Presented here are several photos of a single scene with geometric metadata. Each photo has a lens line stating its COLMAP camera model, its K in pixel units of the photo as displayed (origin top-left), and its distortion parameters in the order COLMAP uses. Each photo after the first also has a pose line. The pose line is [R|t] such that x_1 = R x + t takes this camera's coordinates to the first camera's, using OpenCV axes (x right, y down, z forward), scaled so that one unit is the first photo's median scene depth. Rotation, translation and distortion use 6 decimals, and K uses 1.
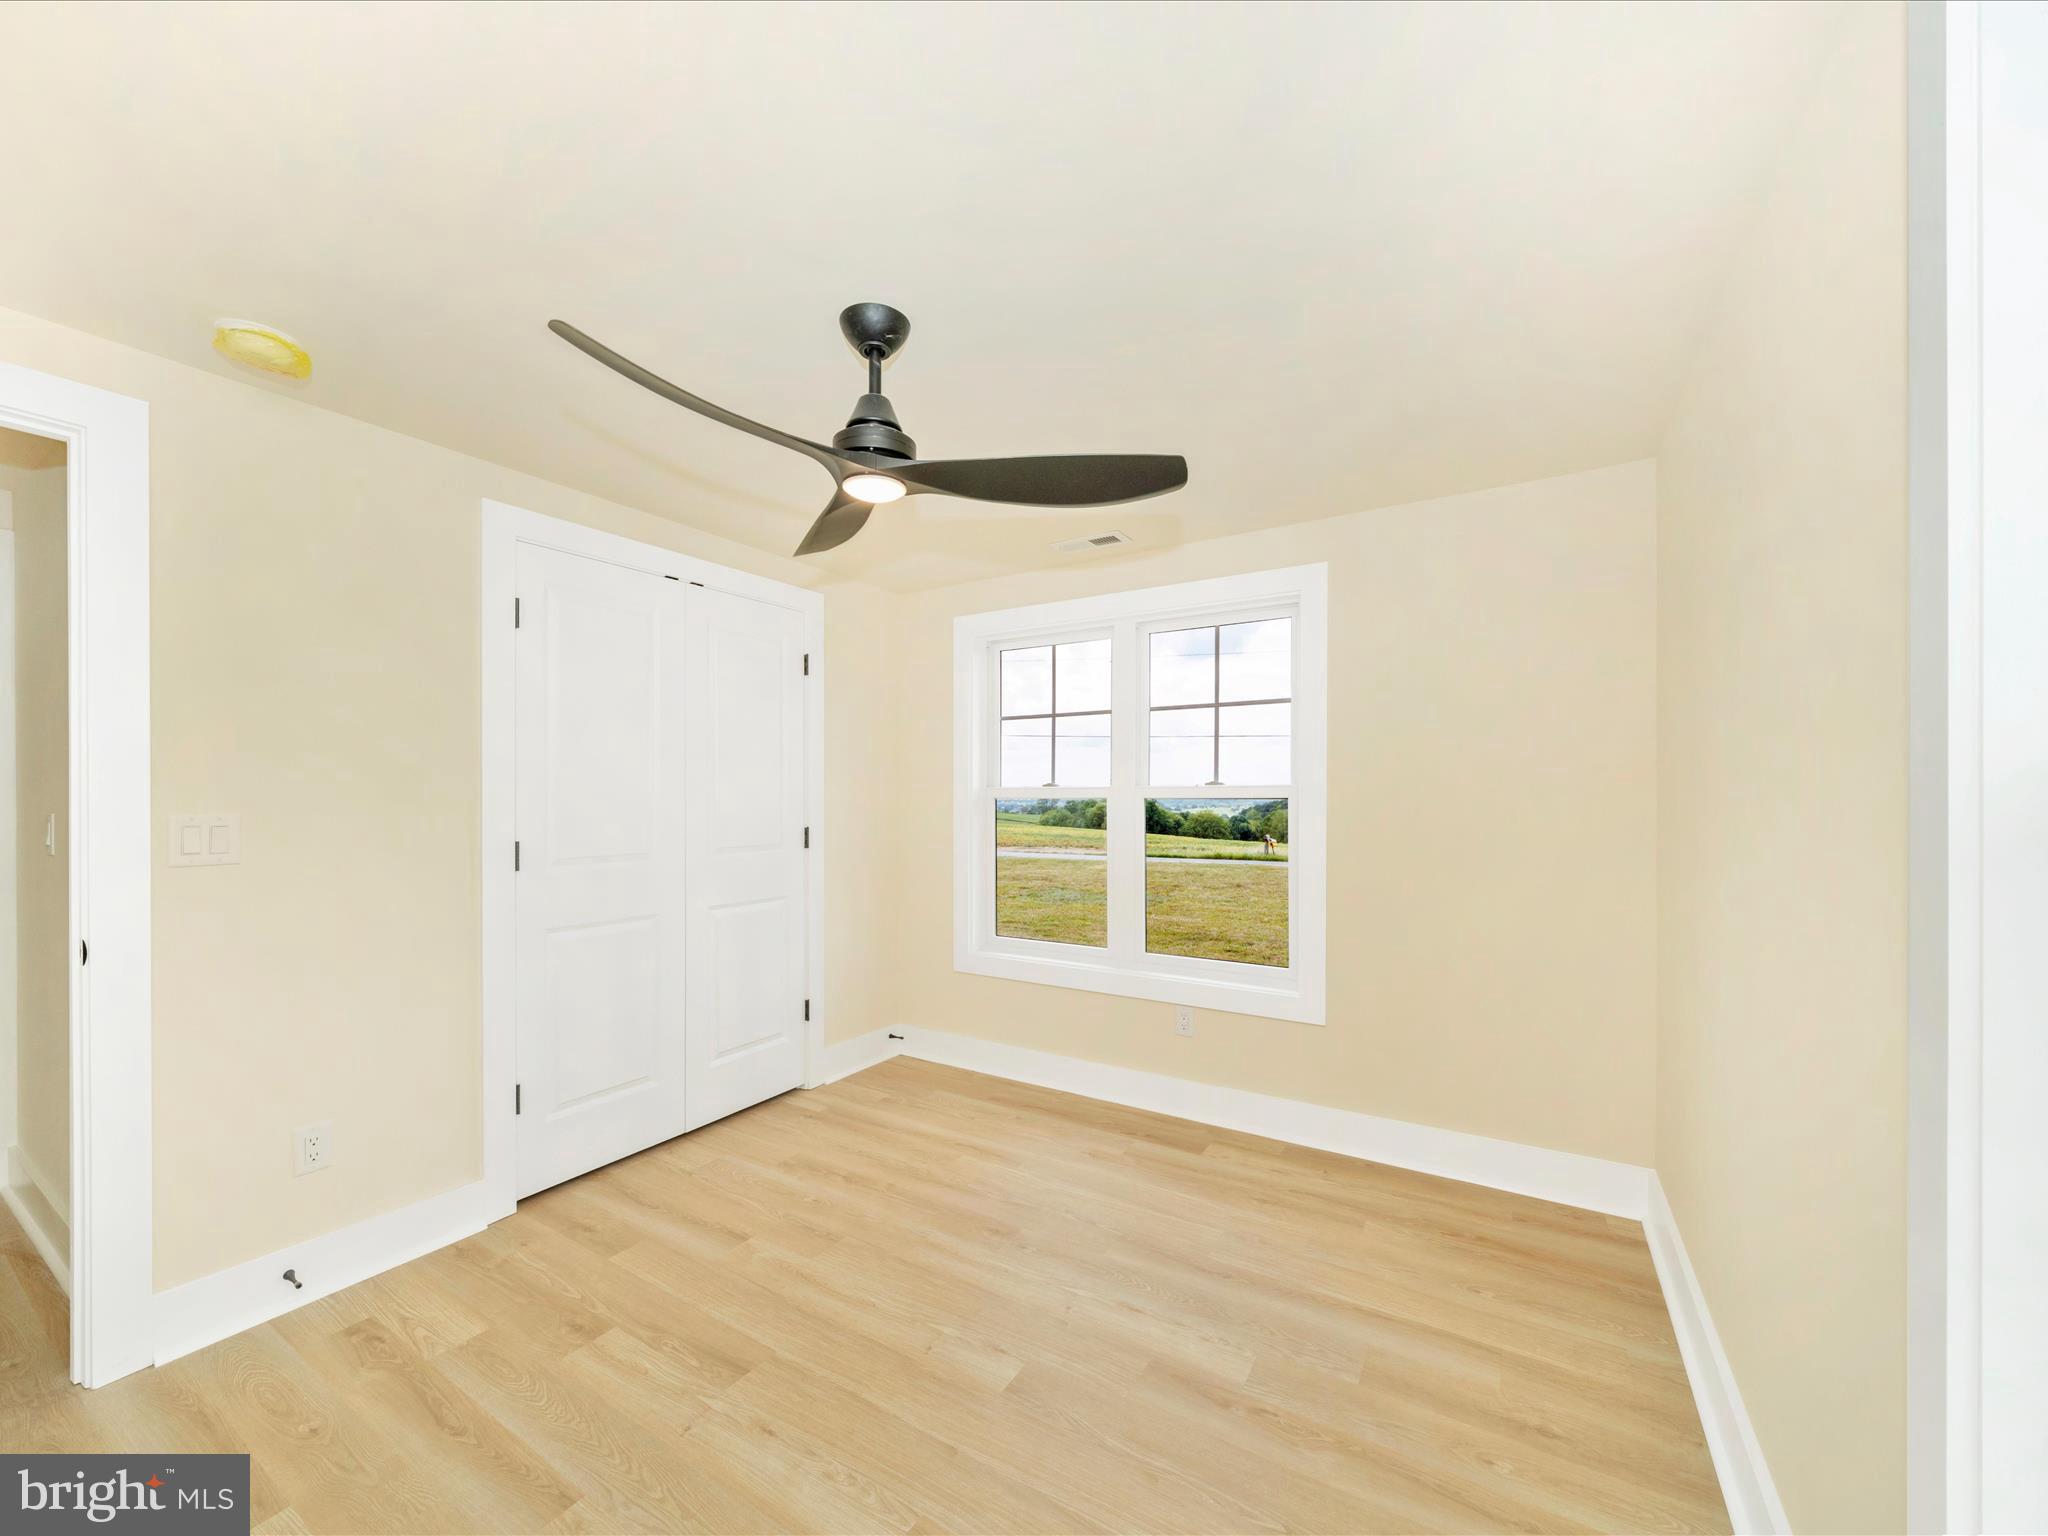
lens RADIAL K [[790.4, 0, 1013.2], [0, 790.4, 786.3], [0, 0, 1]] dist [-0.000240, -0.002552]
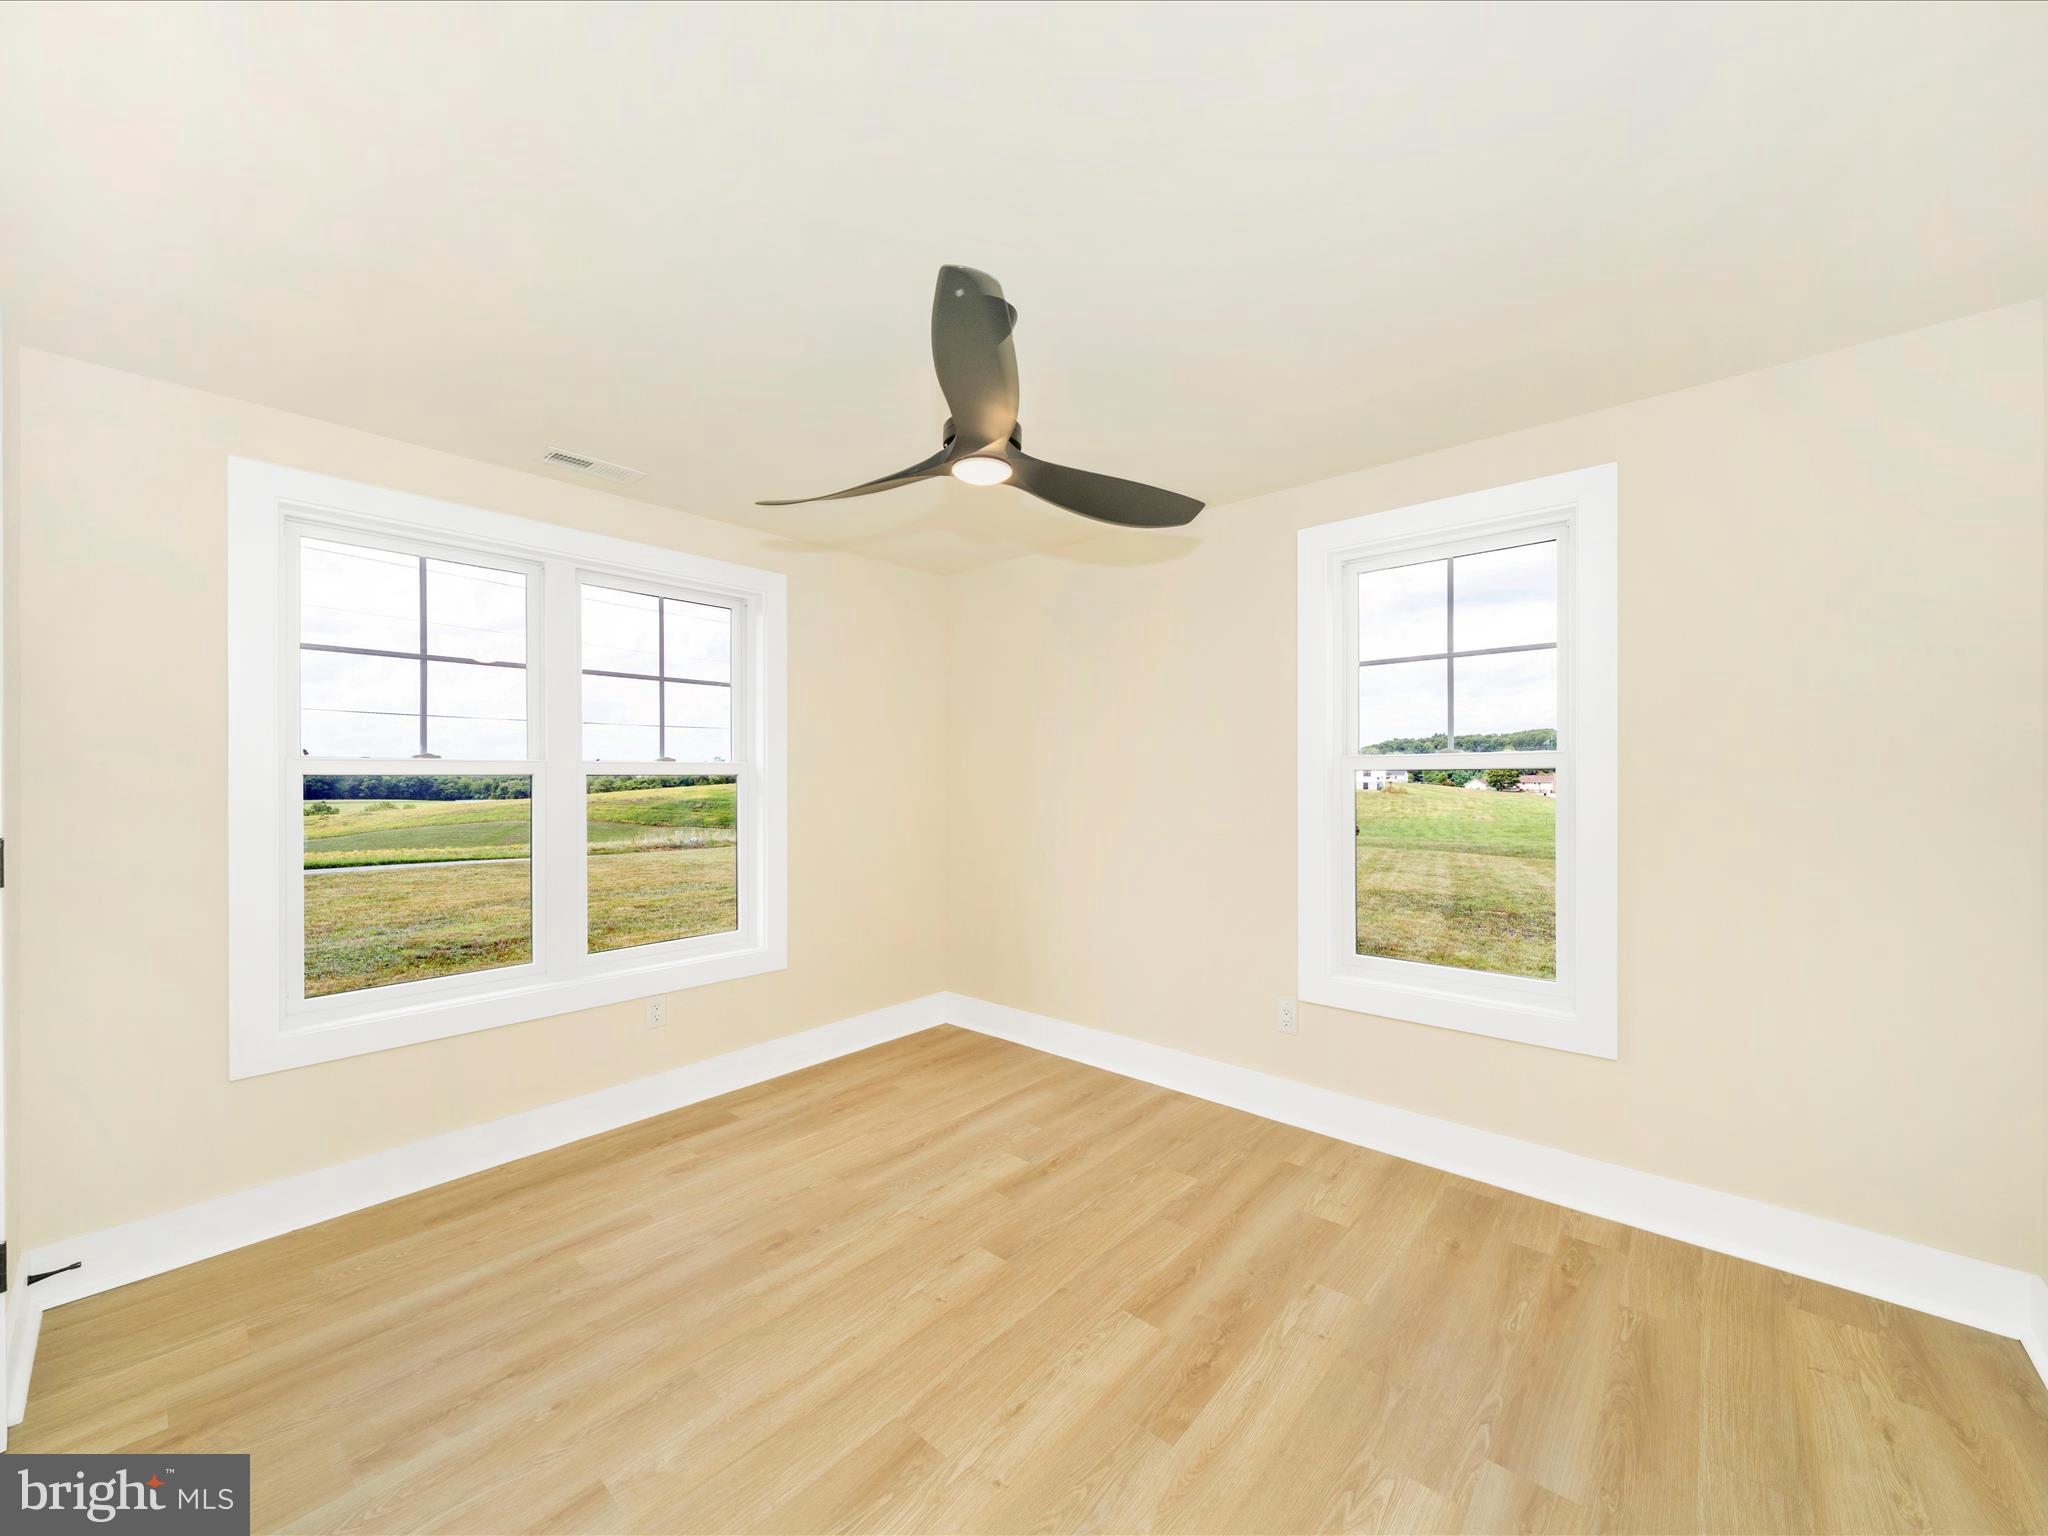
lens RADIAL K [[796.1, 0, 1018.1], [0, 796.1, 774.4], [0, 0, 1]] dist [-0.001158, -0.000330]
pose [[0.156283, 0.005515, 0.987697, -0.831352], [-0.009859, 0.999943, -0.004024, 0.018074], [-0.987663, -0.009109, 0.156329, 0.545682]]
